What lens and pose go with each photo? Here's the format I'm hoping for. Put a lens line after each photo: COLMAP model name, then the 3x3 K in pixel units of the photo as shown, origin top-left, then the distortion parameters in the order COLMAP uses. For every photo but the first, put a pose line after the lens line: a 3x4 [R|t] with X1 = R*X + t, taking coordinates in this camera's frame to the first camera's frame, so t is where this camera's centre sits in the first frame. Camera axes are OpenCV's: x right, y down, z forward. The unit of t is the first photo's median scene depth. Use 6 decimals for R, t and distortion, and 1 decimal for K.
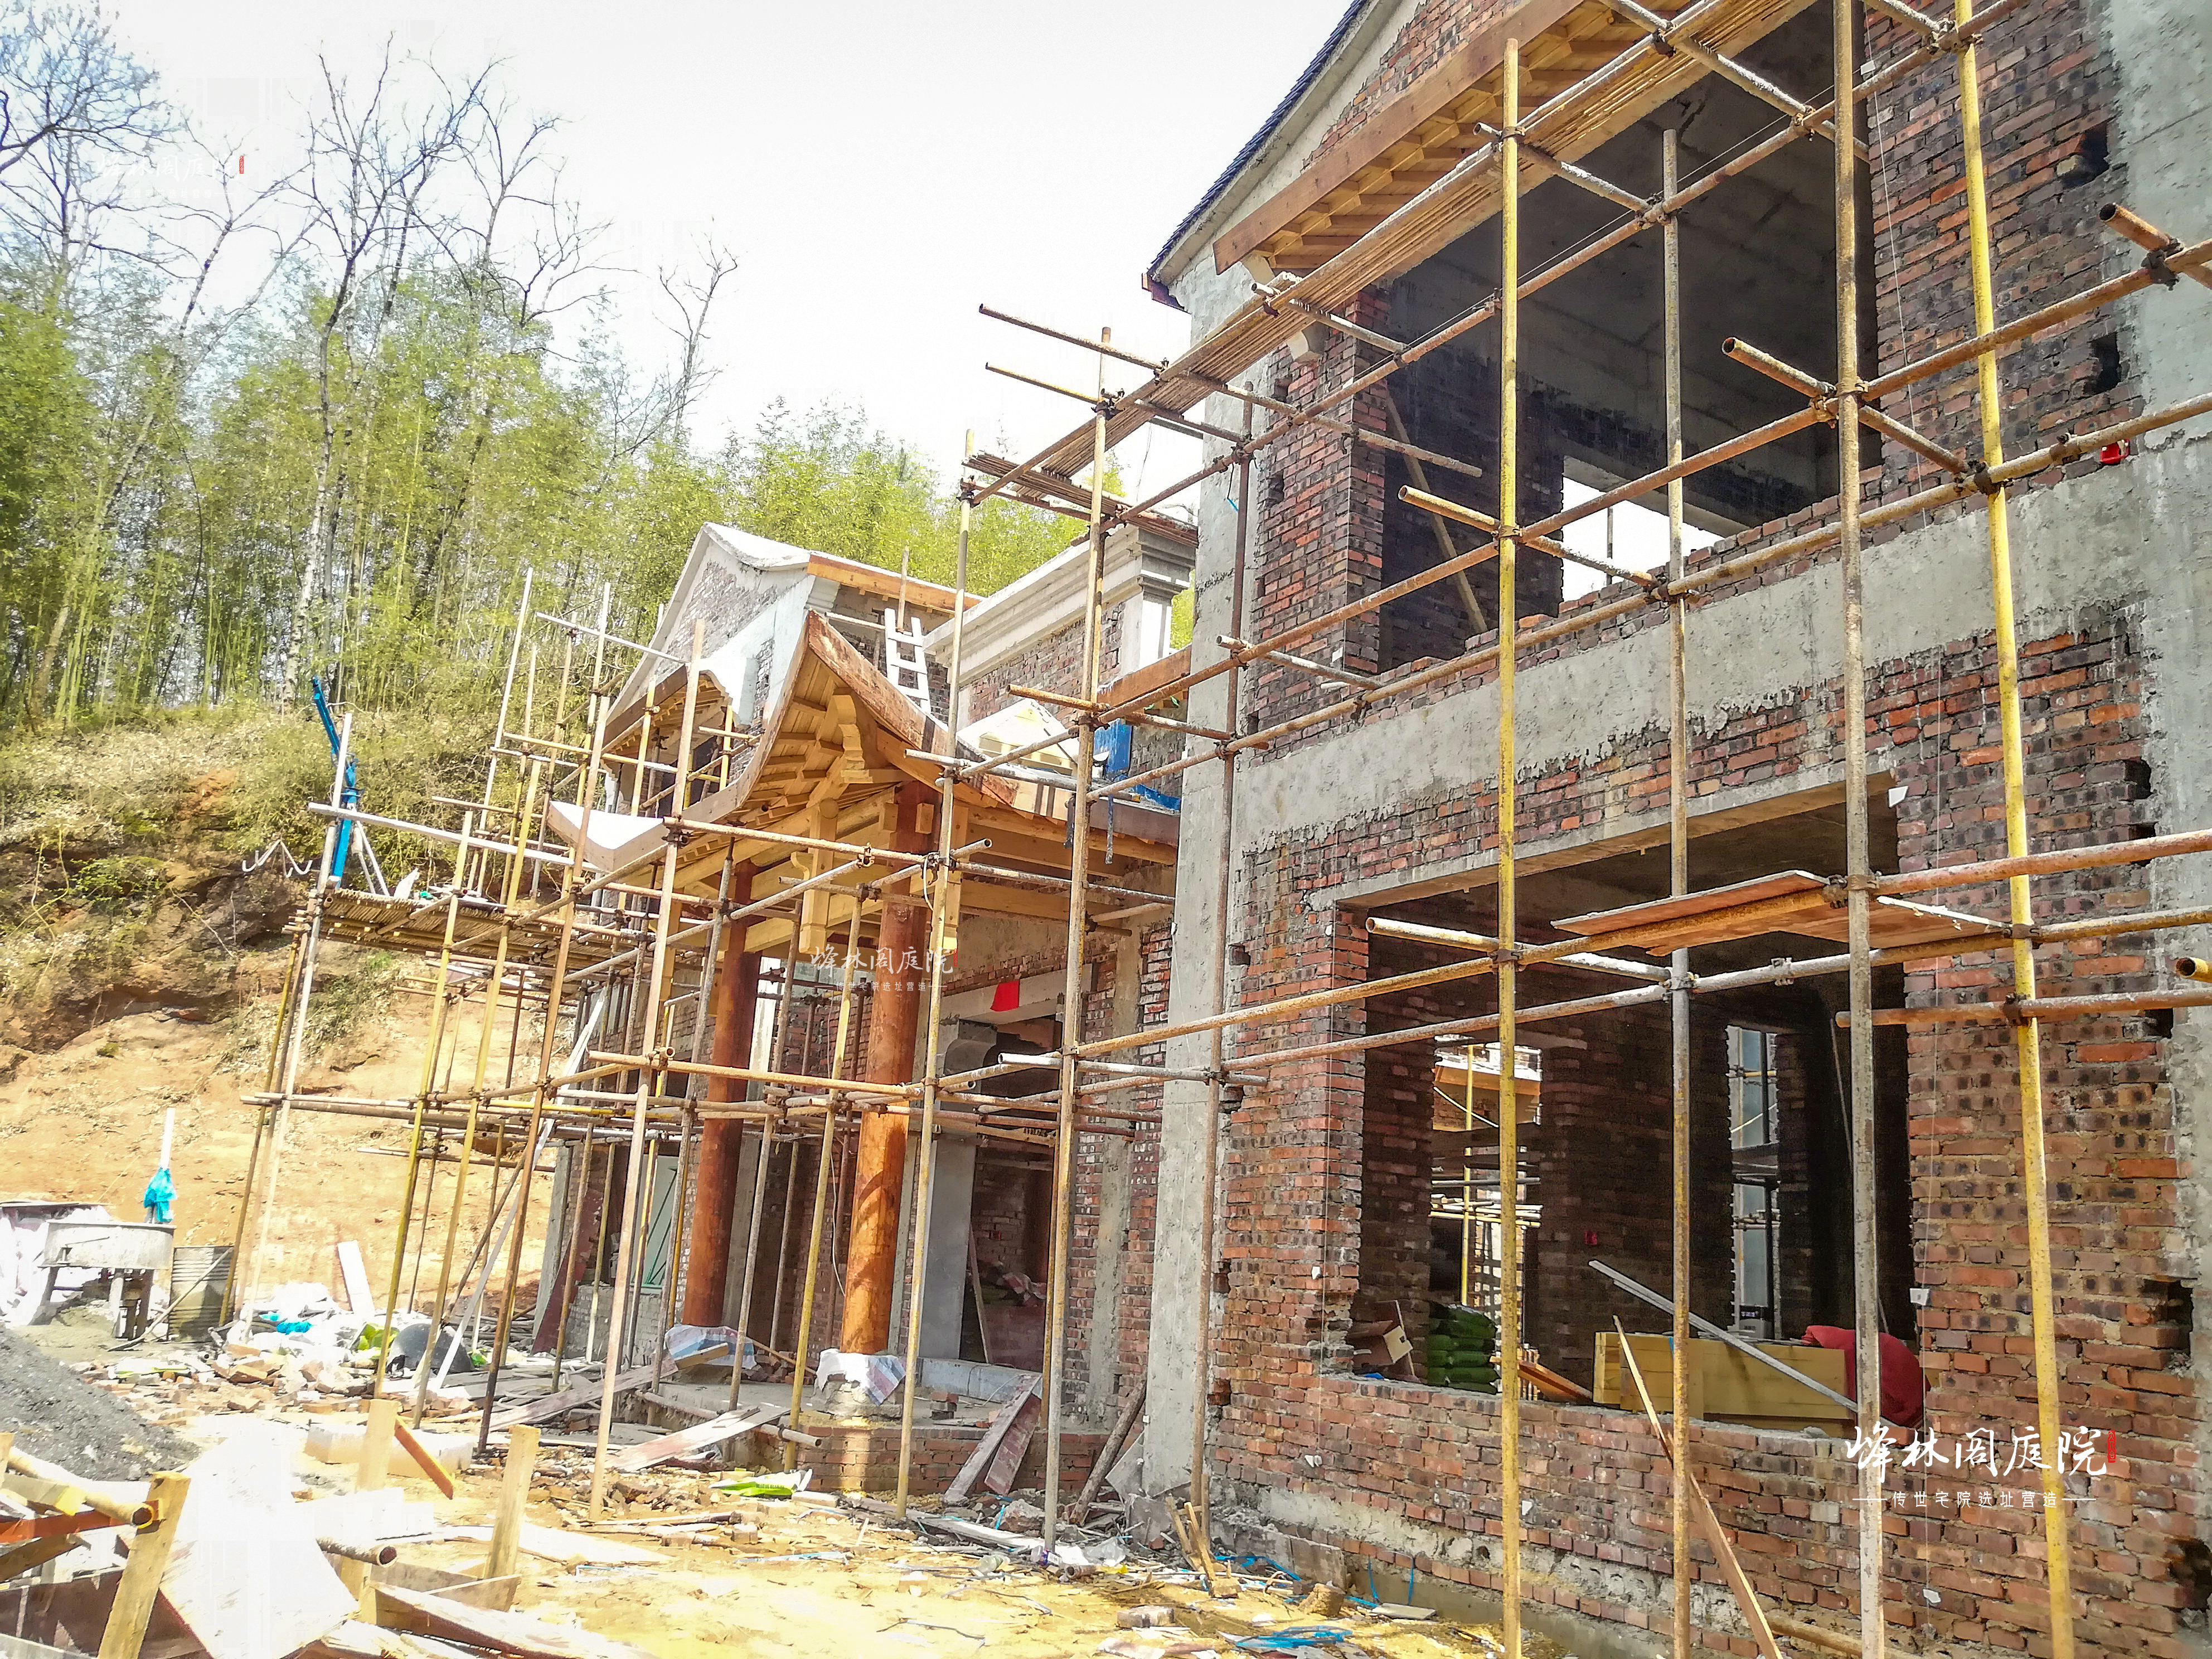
lens RADIAL K [[1796.9, 0, 1116.7], [0, 1796.9, 814.8], [0, 0, 1]] dist [-0.008947, 0.043281]
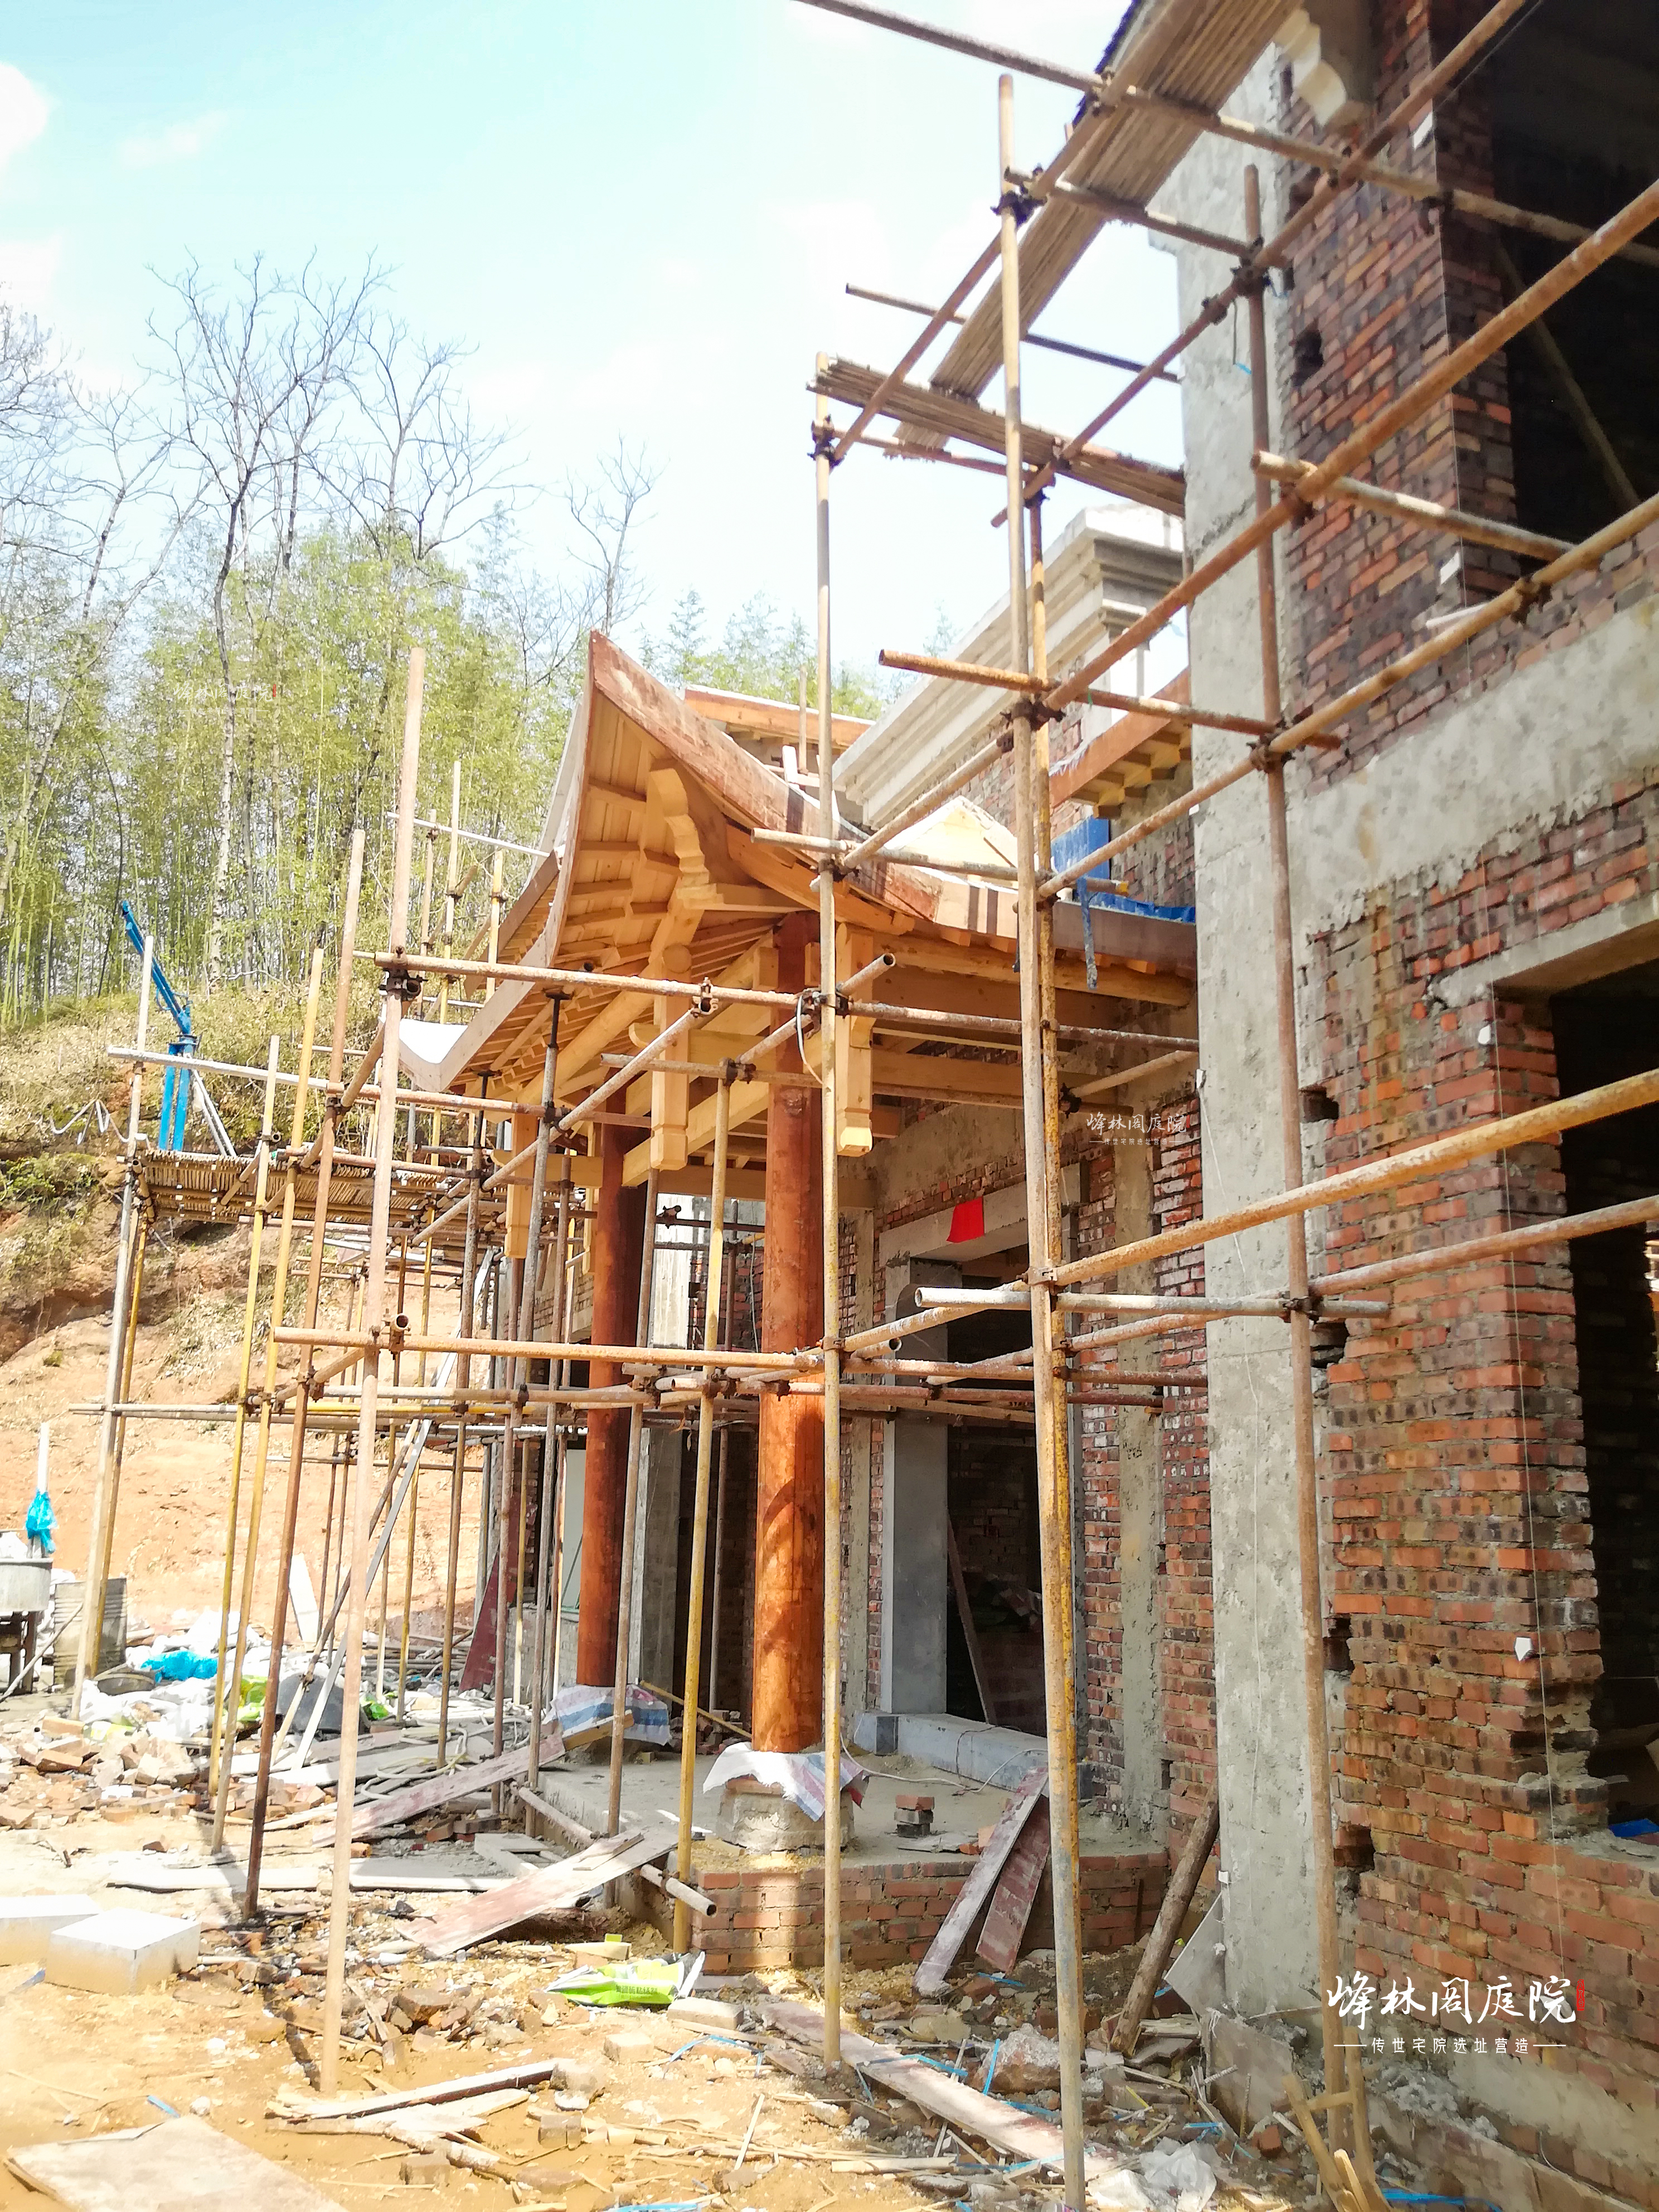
lens RADIAL K [[1808.0, 0, 848.1], [0, 1808.0, 1059.6], [0, 0, 1]] dist [-0.025102, 0.048201]
pose [[0.986495, -0.082886, -0.141269, -0.000093], [0.082228, 0.996558, -0.010498, 0.052862], [0.141653, -0.001260, 0.989916, 0.352150]]
